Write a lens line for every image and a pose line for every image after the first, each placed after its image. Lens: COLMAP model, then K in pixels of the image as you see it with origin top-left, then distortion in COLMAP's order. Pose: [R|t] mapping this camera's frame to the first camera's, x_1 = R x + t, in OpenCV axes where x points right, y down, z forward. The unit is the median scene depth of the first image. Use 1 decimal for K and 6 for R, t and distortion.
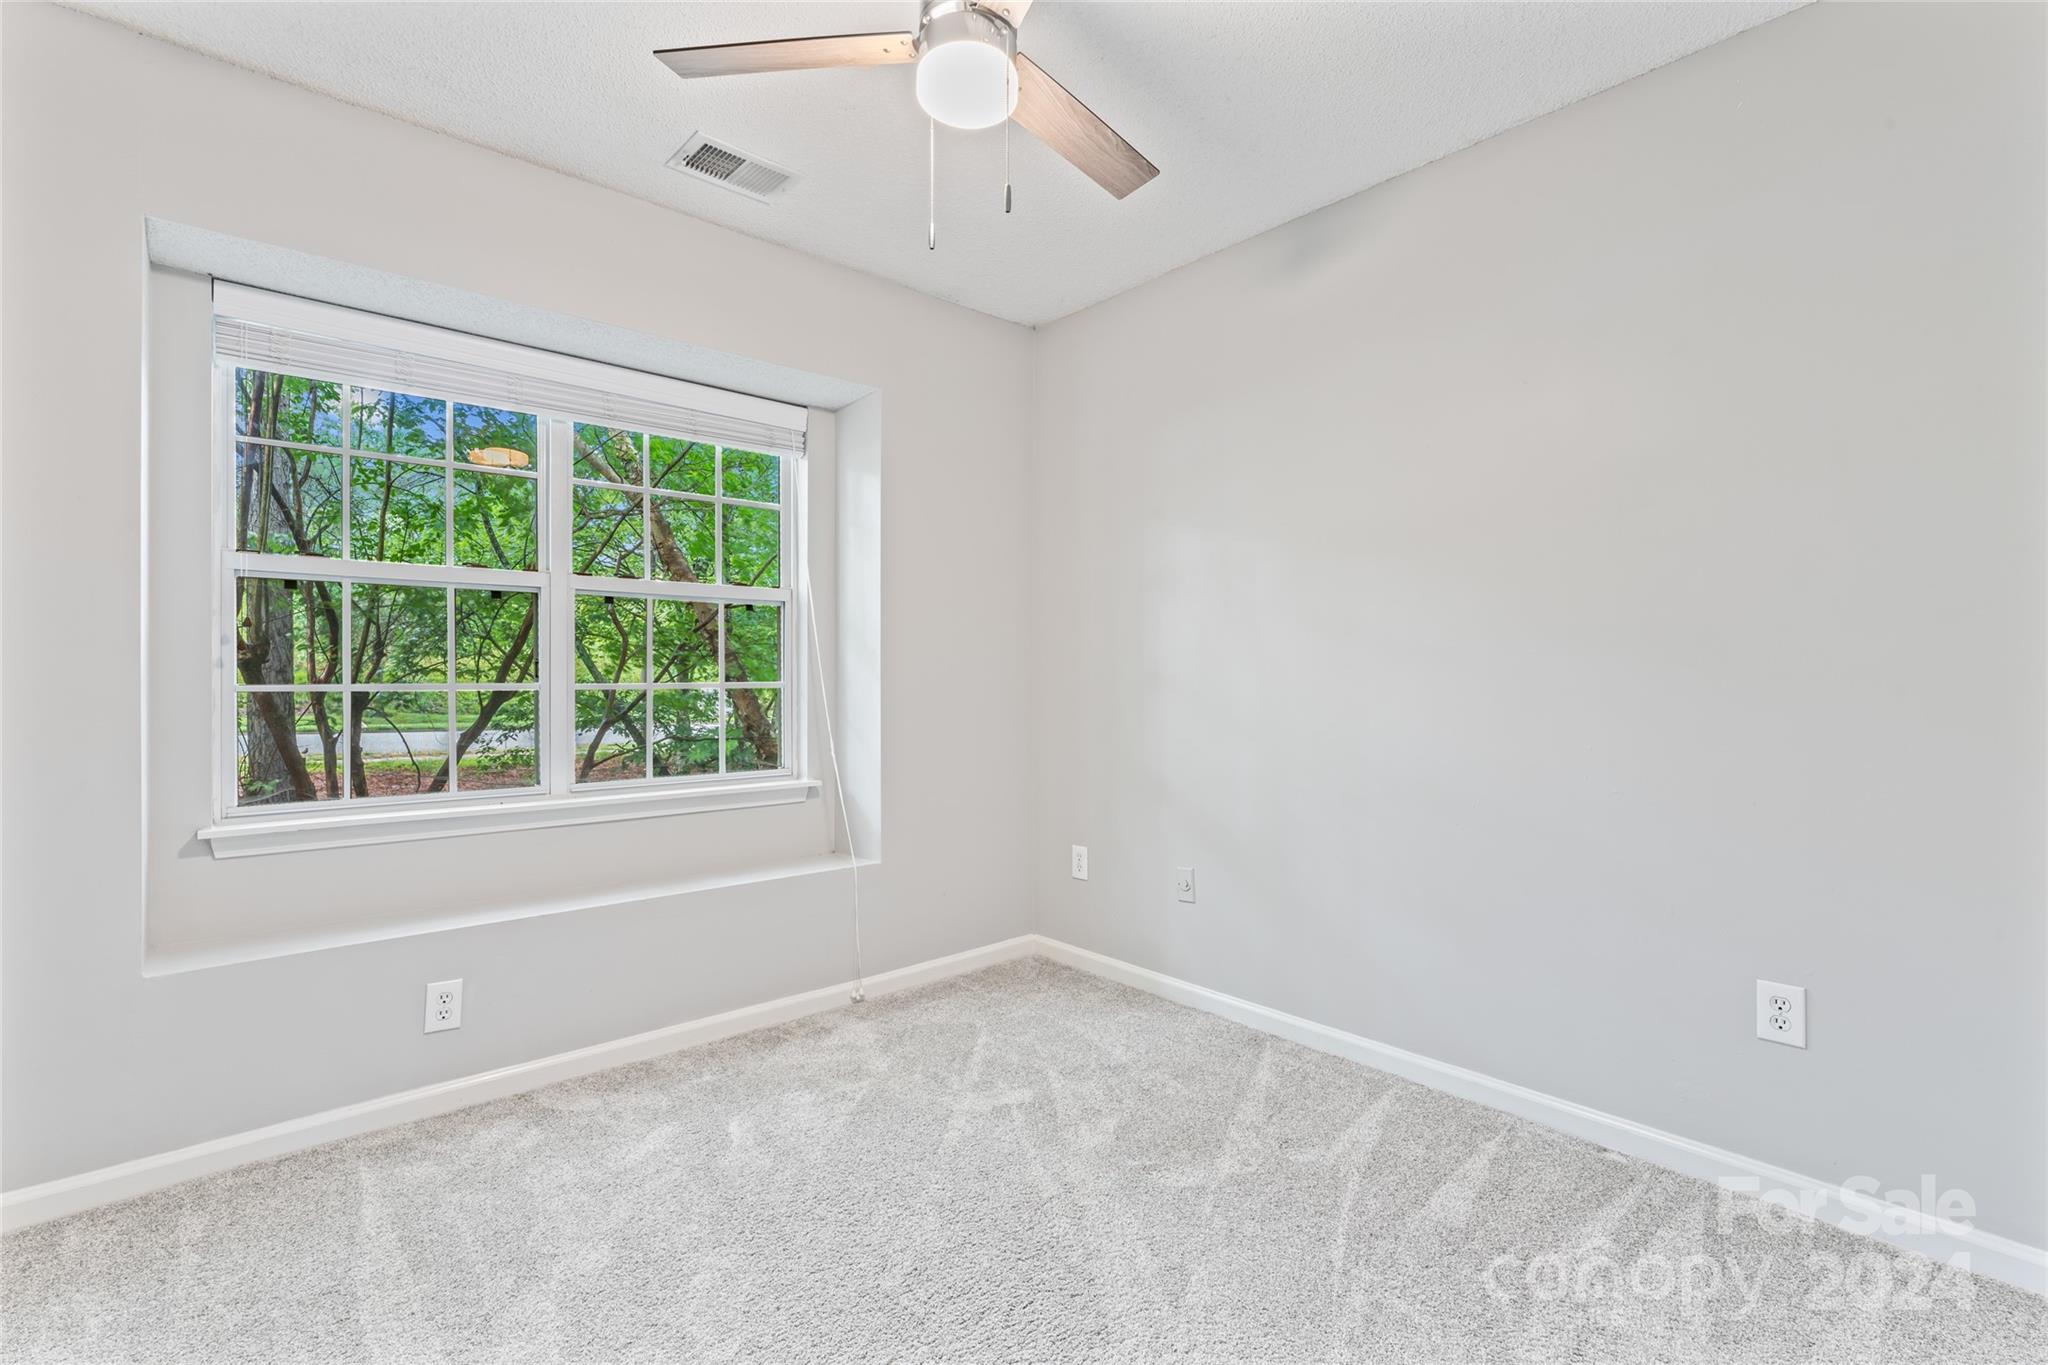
lens RADIAL K [[924.4, 0, 1033.0], [0, 924.4, 689.5], [0, 0, 1]] dist [-0.003619, 0.001425]
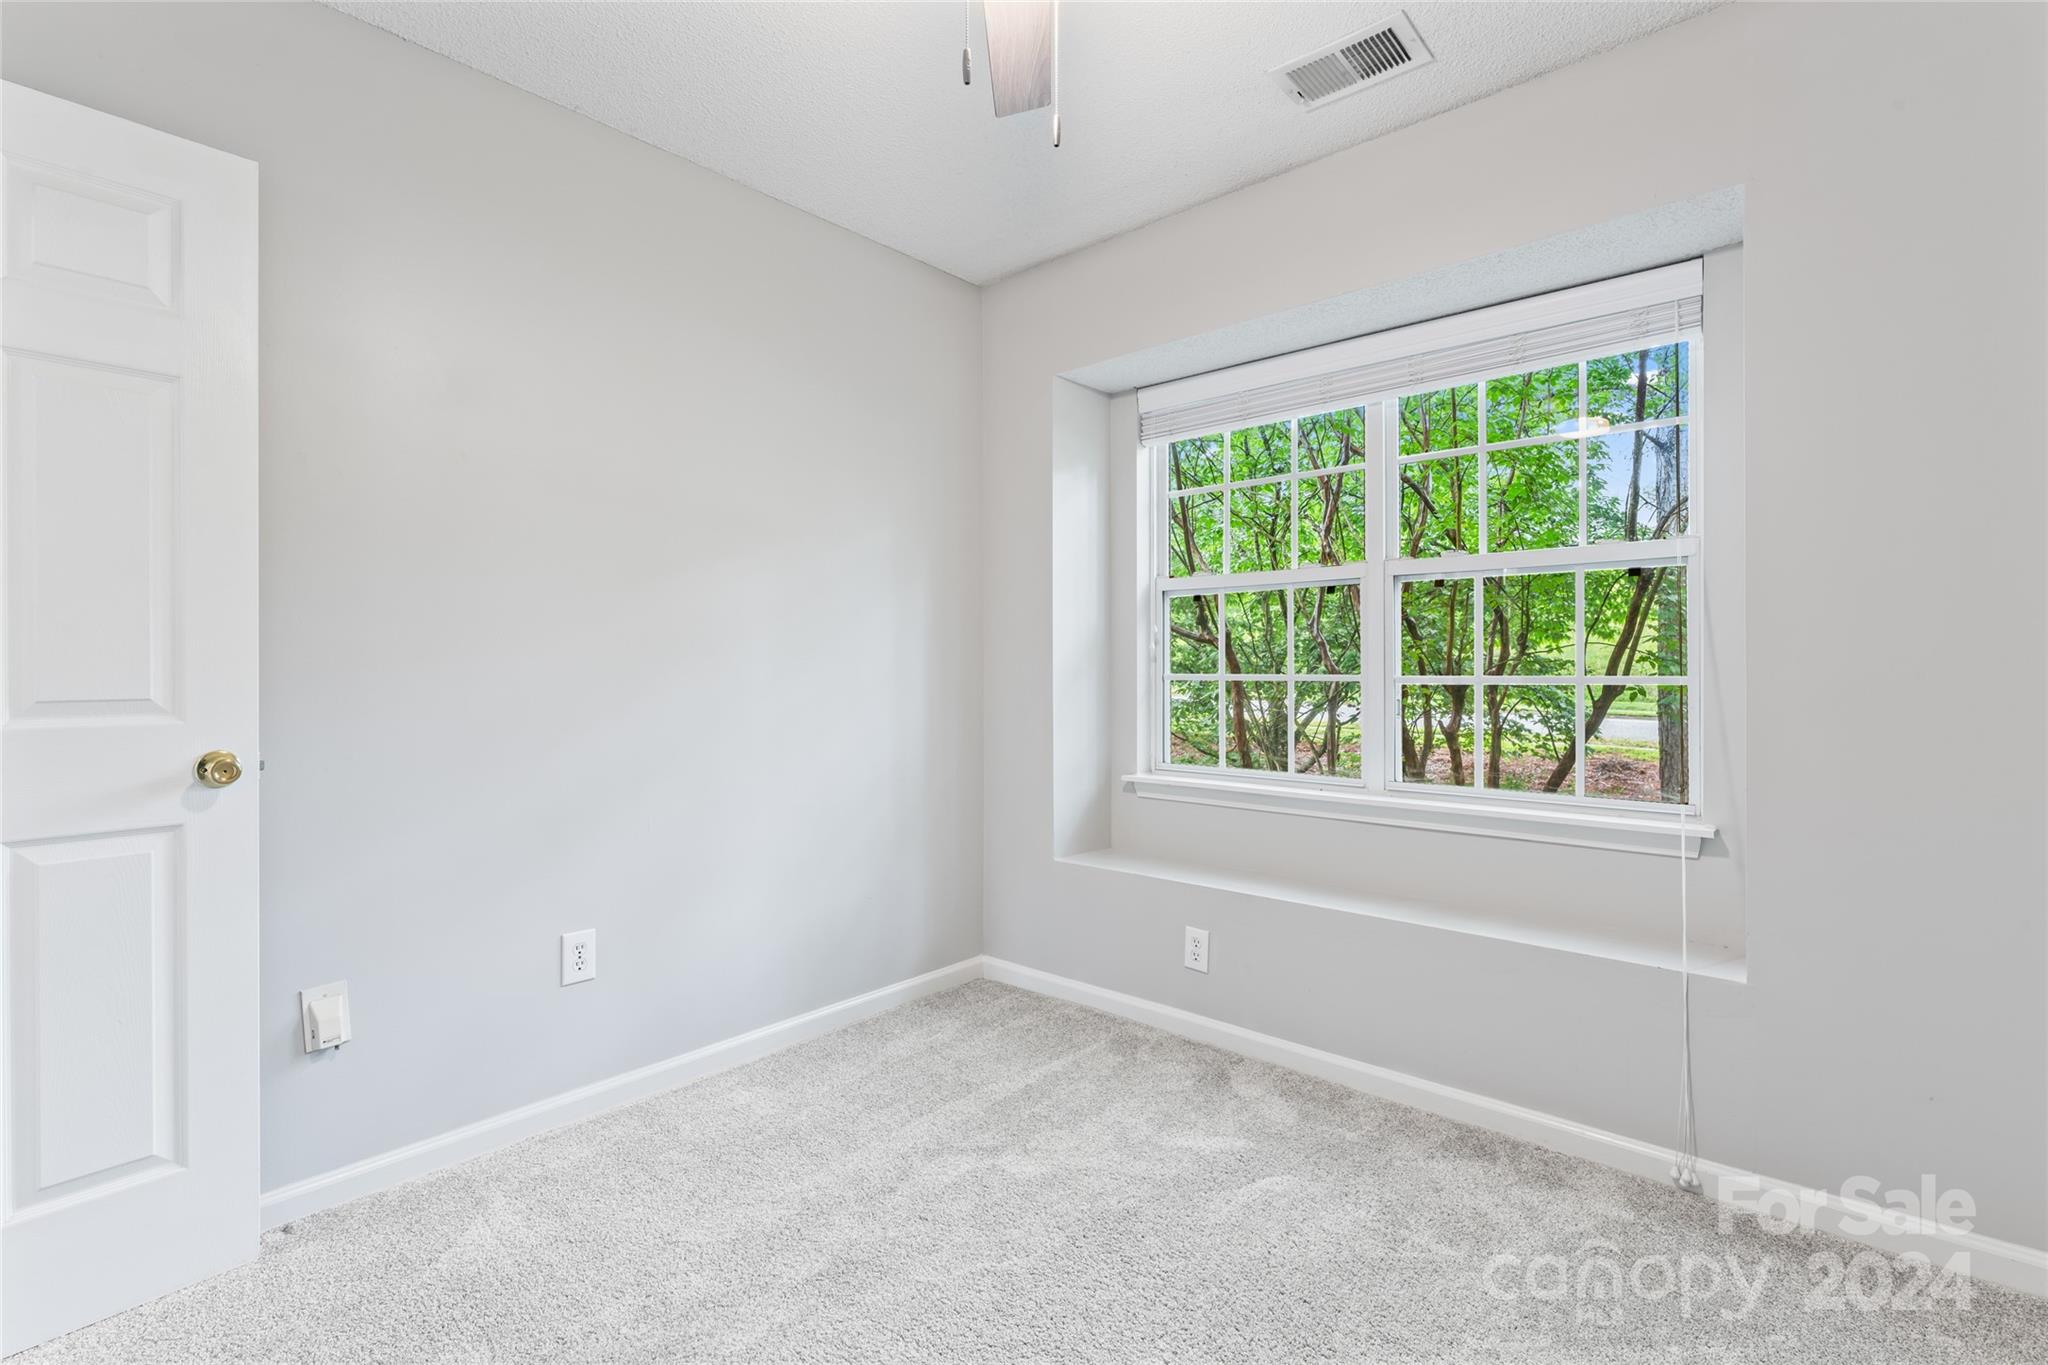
lens RADIAL K [[924.4, 0, 1011.8], [0, 924.4, 677.1], [0, 0, 1]] dist [-0.003619, 0.001425]
pose [[0.105902, 0.005189, -0.994363, 0.439947], [-0.012096, 0.999919, 0.003930, -0.004404], [0.994303, 0.011612, 0.105956, 0.557408]]
